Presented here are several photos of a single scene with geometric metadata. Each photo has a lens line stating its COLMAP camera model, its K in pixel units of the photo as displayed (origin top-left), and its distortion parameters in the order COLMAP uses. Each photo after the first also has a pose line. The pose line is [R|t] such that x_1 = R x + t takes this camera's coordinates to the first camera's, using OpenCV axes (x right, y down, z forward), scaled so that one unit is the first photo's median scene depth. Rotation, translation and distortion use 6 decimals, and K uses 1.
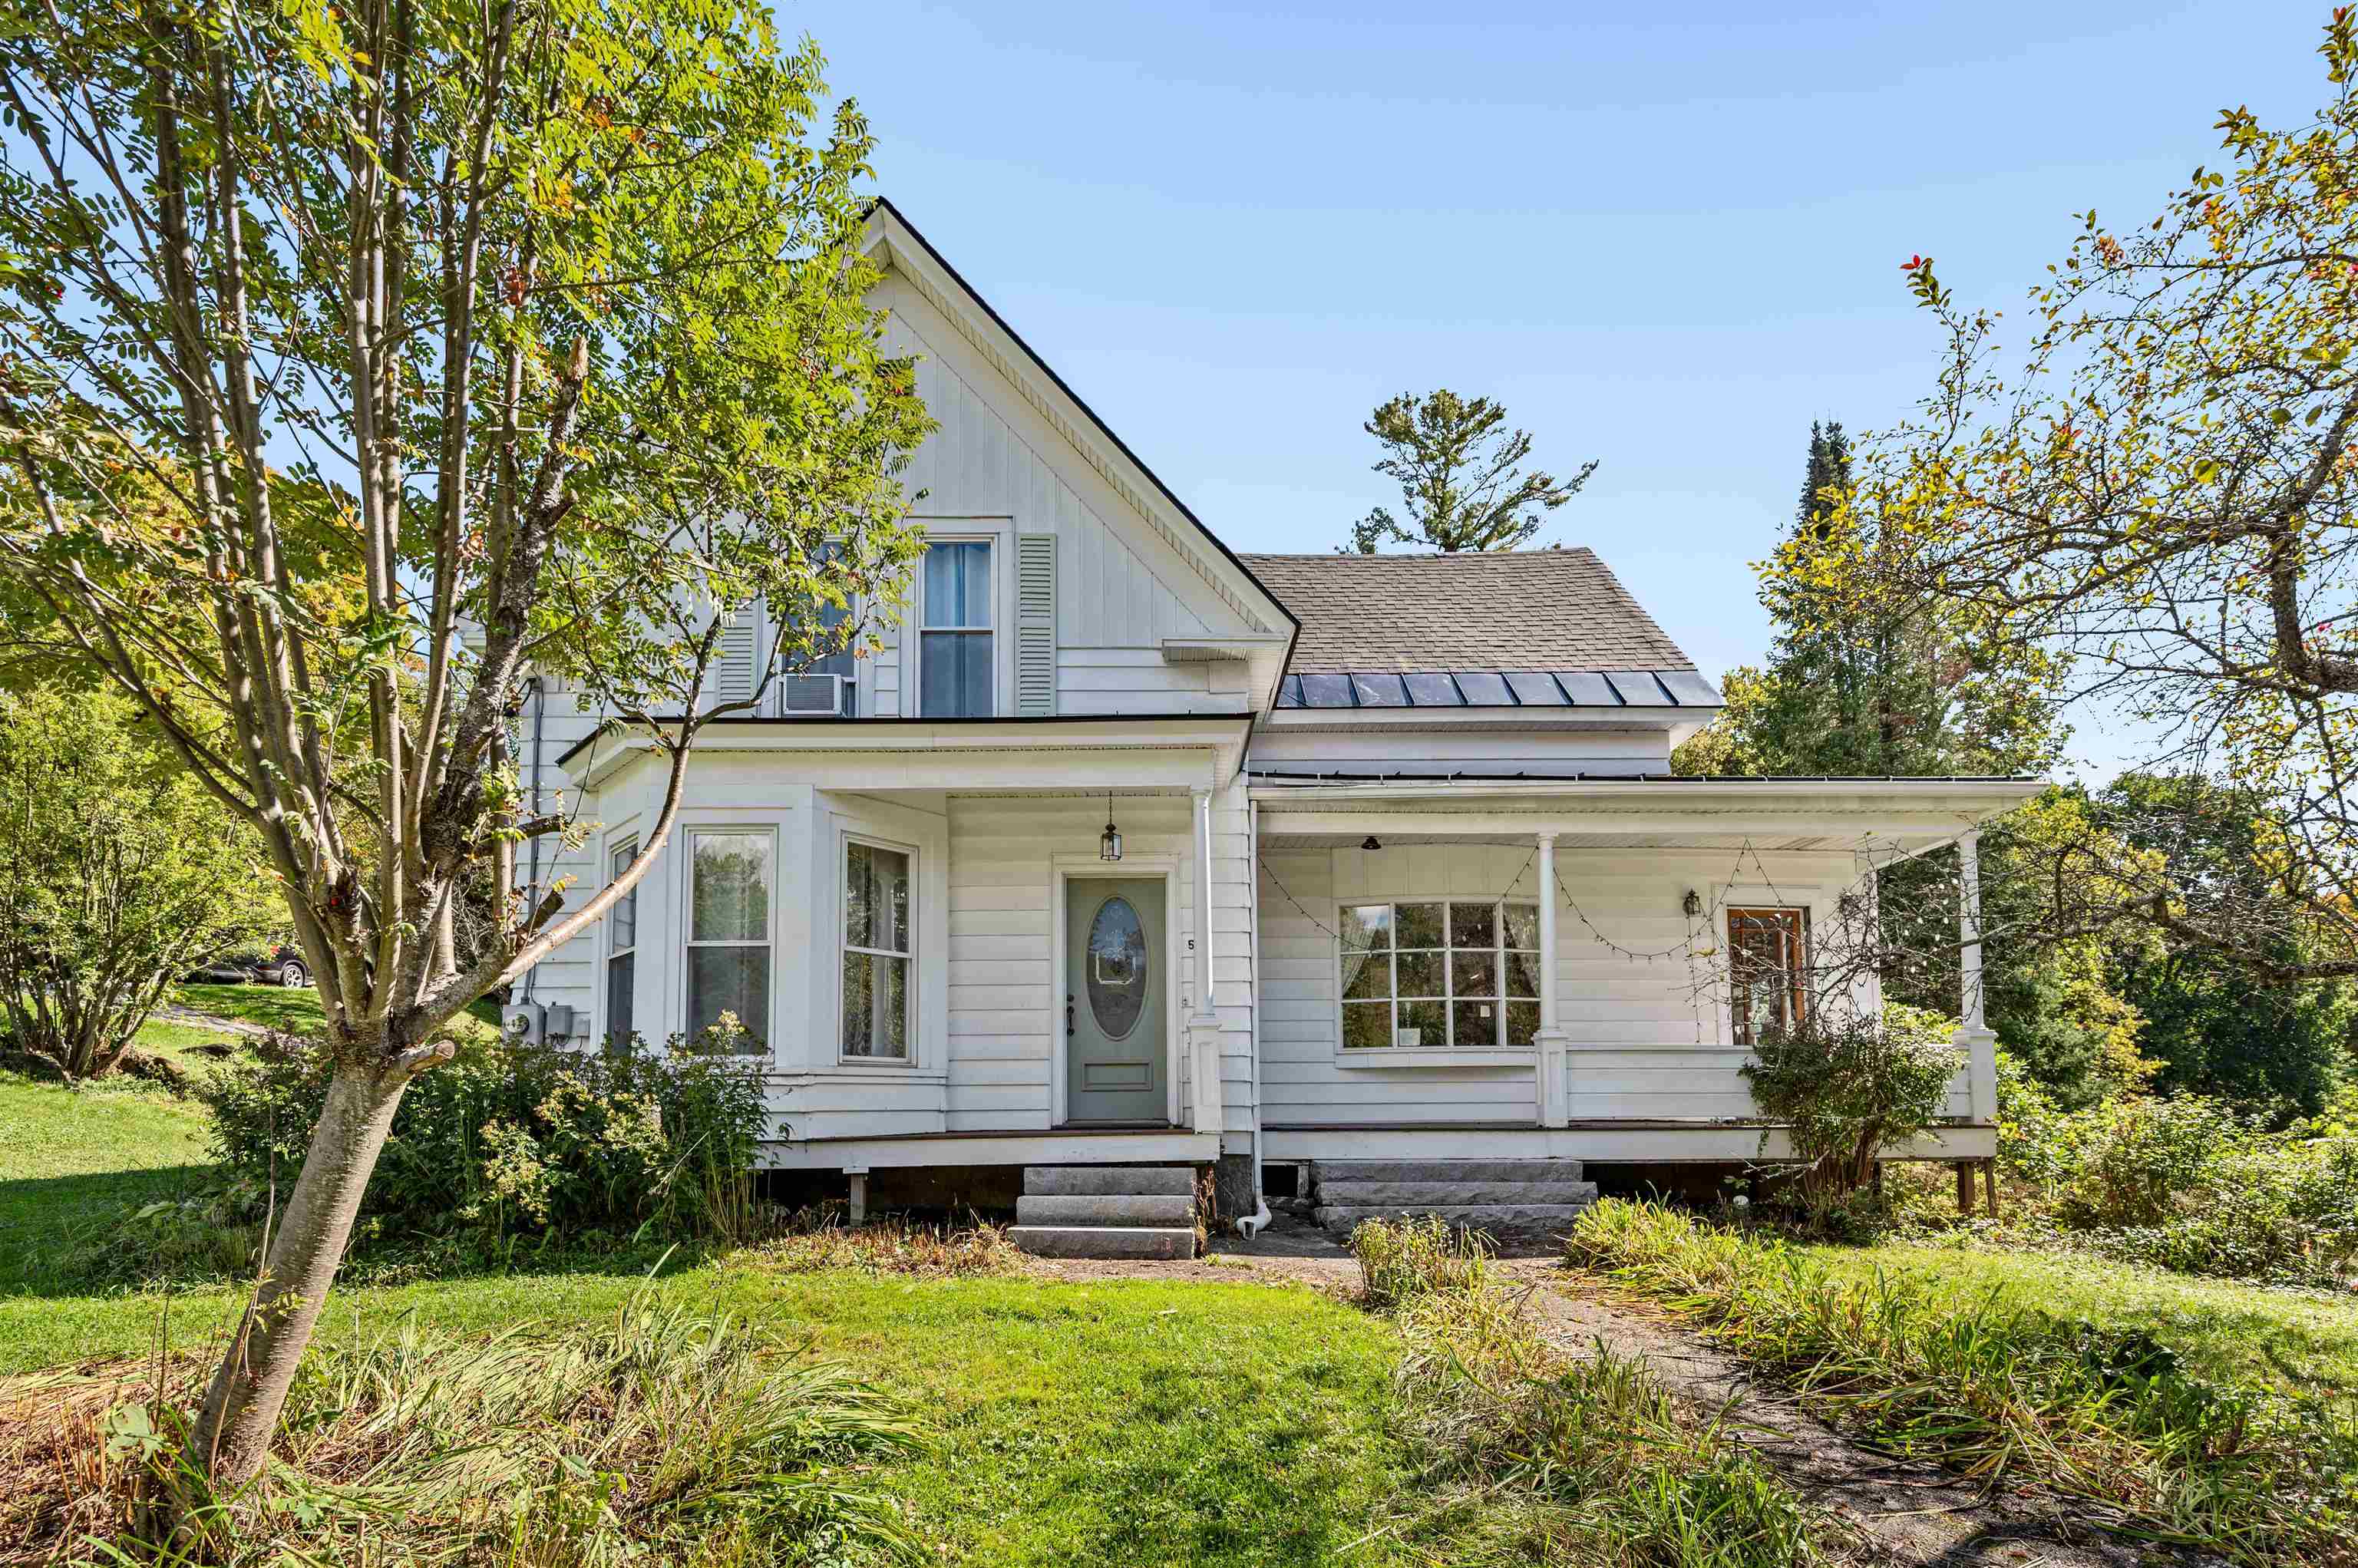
lens RADIAL K [[1008.5, 0, 1249.0], [0, 1008.5, 724.8], [0, 0, 1]] dist [-0.001778, -0.000088]
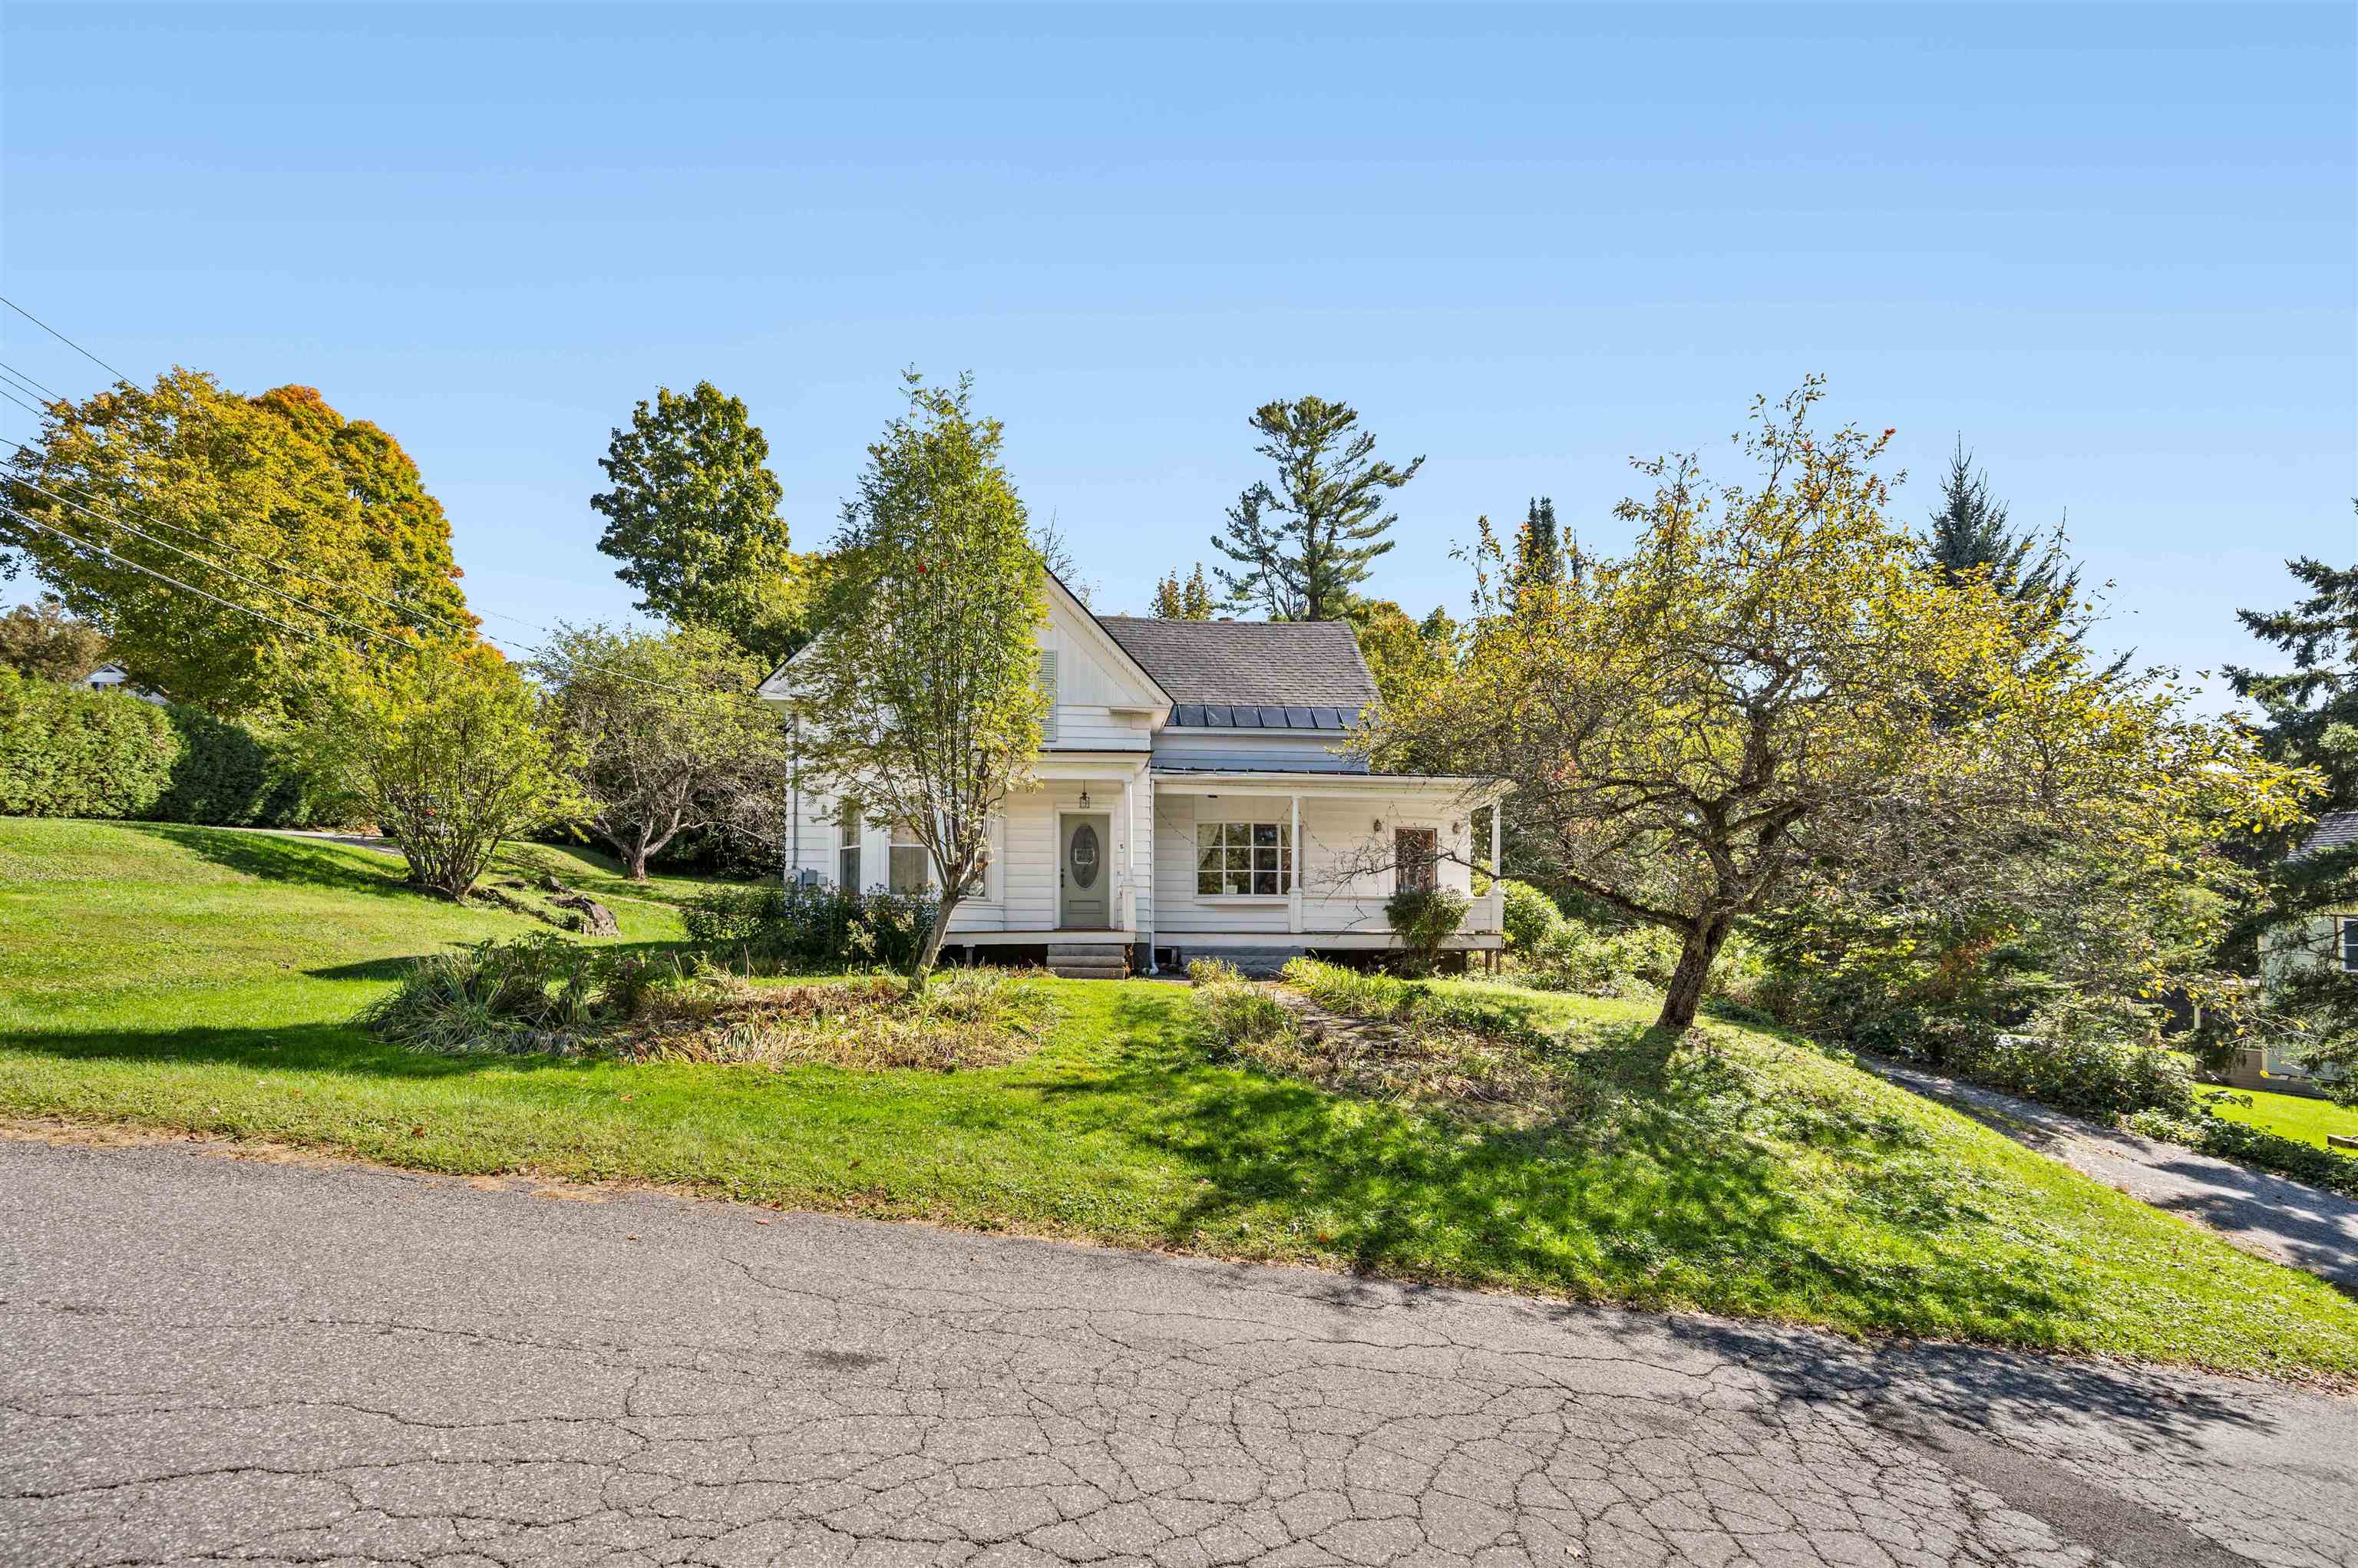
lens RADIAL K [[952.6, 0, 1179.0], [0, 952.6, 784.0], [0, 0, 1]] dist [0.001296, 0.000112]
pose [[0.999517, 0.014933, 0.027258, 0.003853], [-0.020169, 0.978908, 0.203302, -0.266689], [-0.023648, -0.203753, 0.978737, -0.773031]]
